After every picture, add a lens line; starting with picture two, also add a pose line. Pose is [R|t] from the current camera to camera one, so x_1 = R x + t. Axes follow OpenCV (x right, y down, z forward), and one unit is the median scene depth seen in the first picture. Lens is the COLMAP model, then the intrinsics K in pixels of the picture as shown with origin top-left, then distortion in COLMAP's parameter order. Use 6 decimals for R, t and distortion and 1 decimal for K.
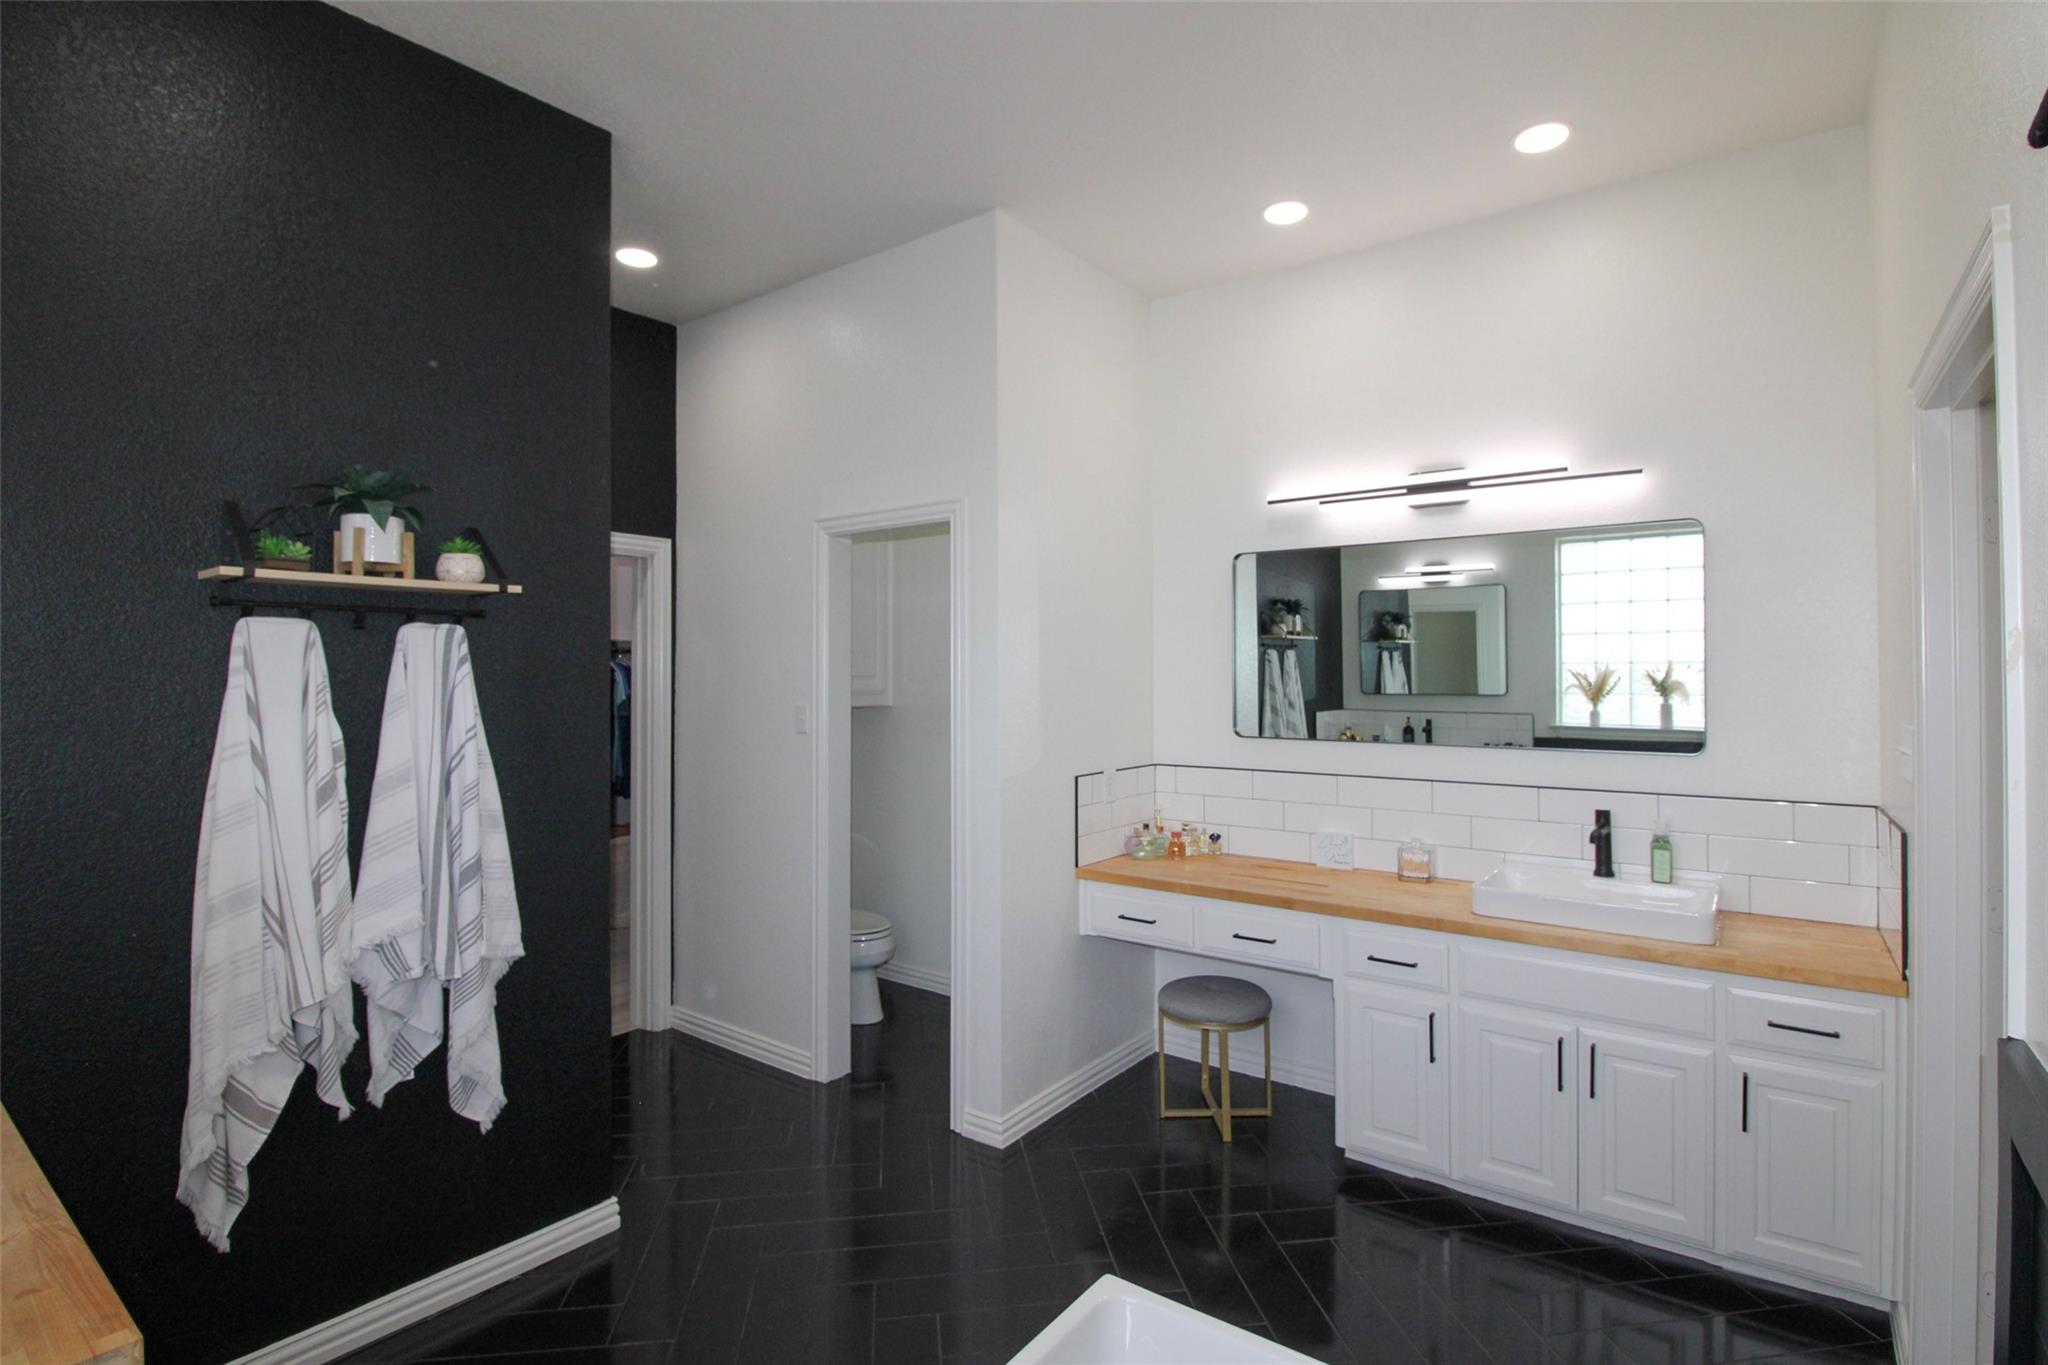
lens RADIAL K [[1002.6, 0, 1024.0], [0, 1002.6, 682.5], [0, 0, 1]] dist [-0.001266, -0.000448]
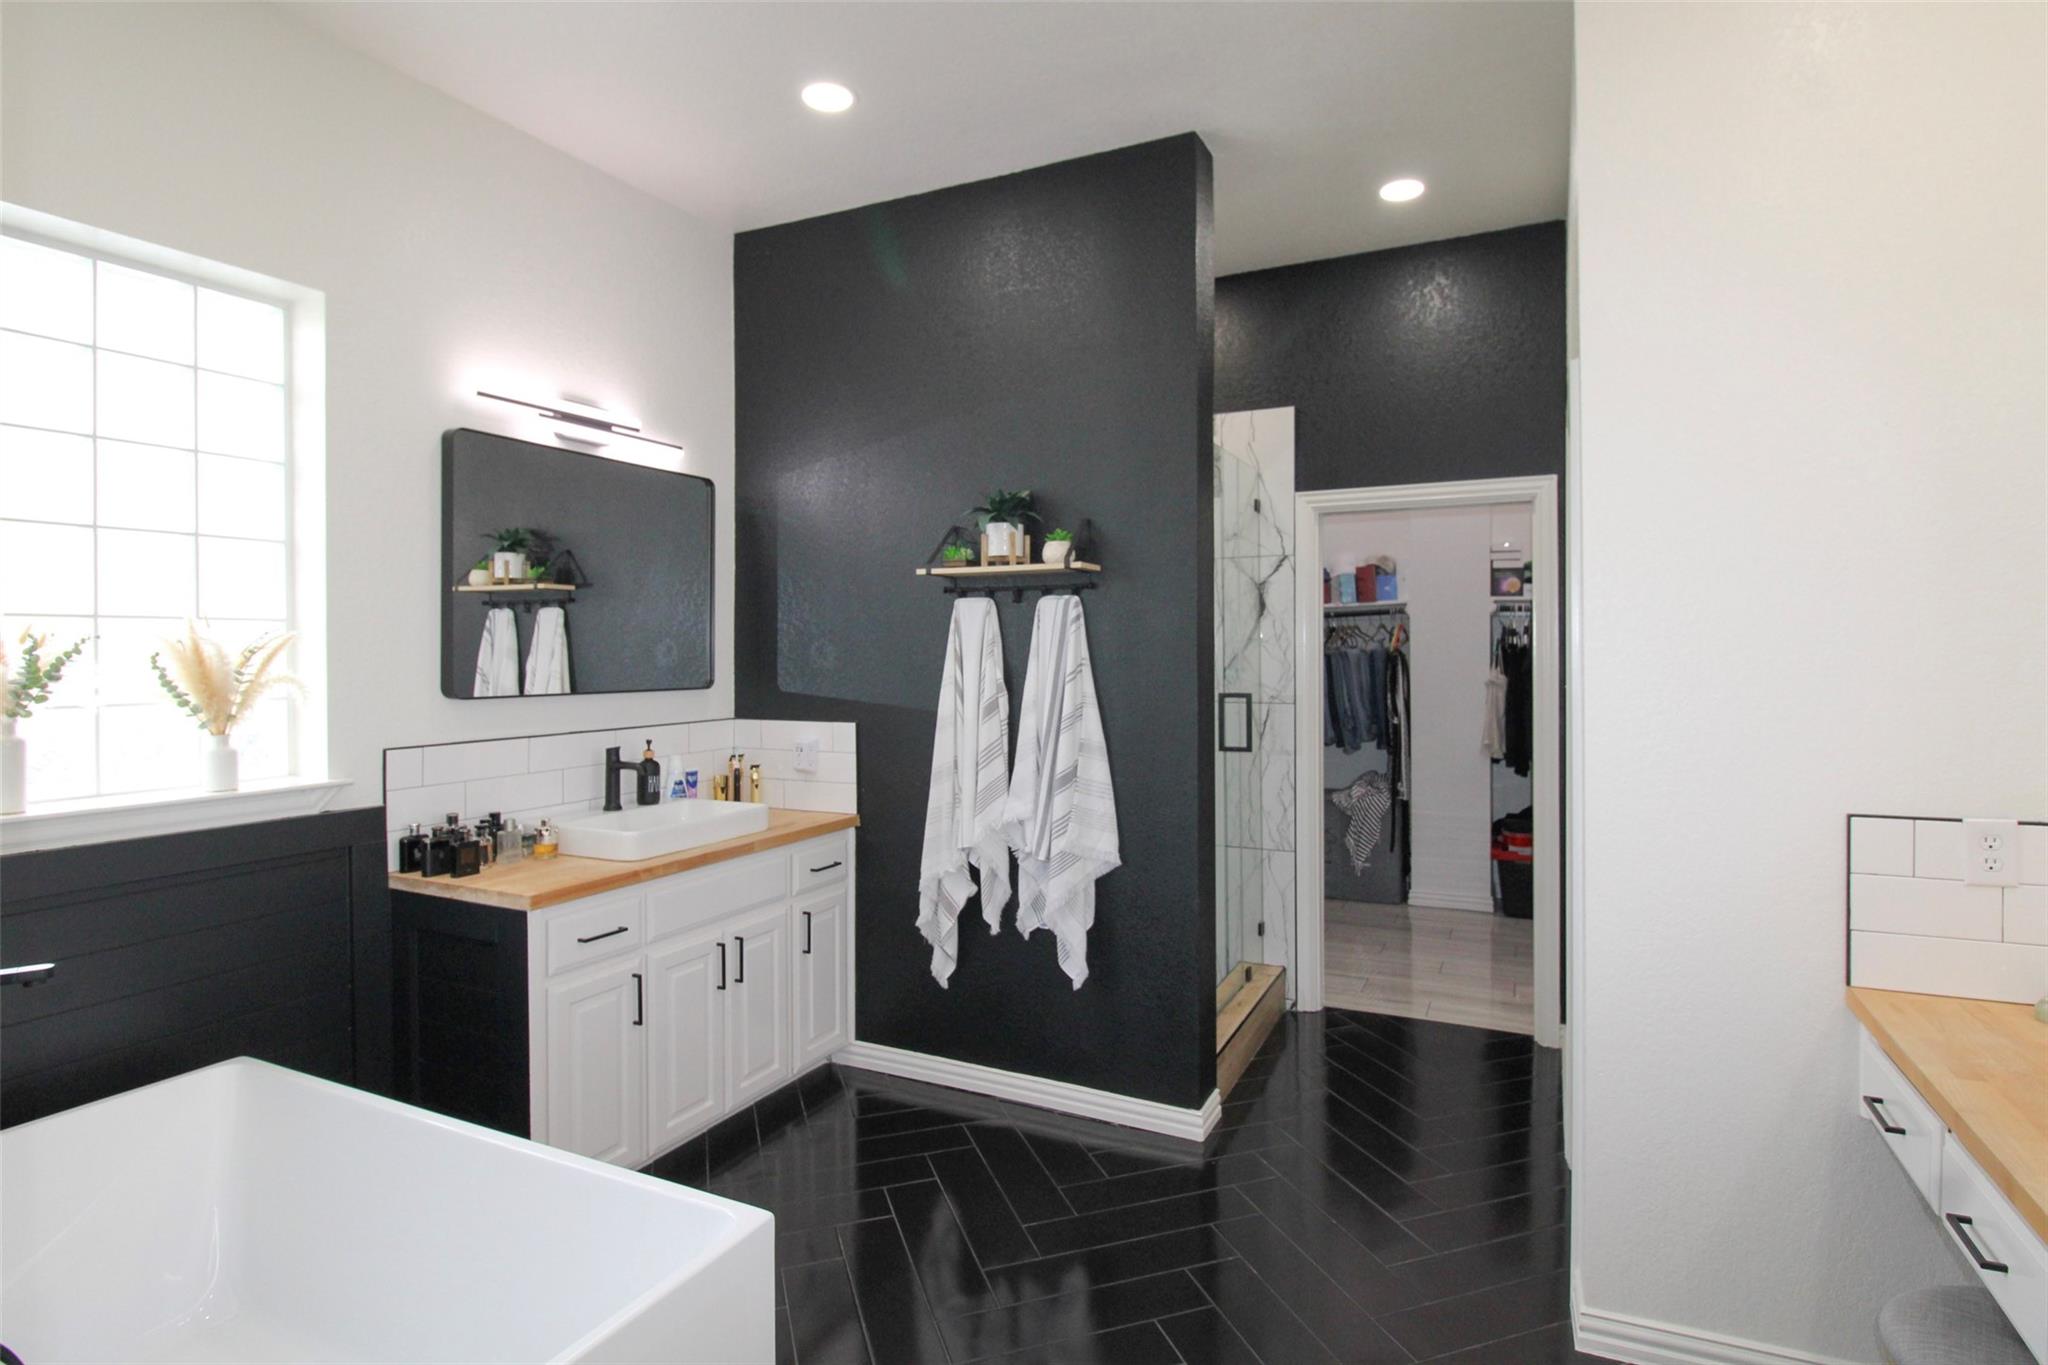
lens RADIAL K [[1042.2, 0, 1024.0], [0, 1042.2, 682.5], [0, 0, 1]] dist [-0.000416, -0.000013]
pose [[0.191870, 0.029014, -0.980991, 0.787399], [-0.006354, 0.999579, 0.028321, 0.018400], [0.981400, 0.000799, 0.191973, 0.711065]]
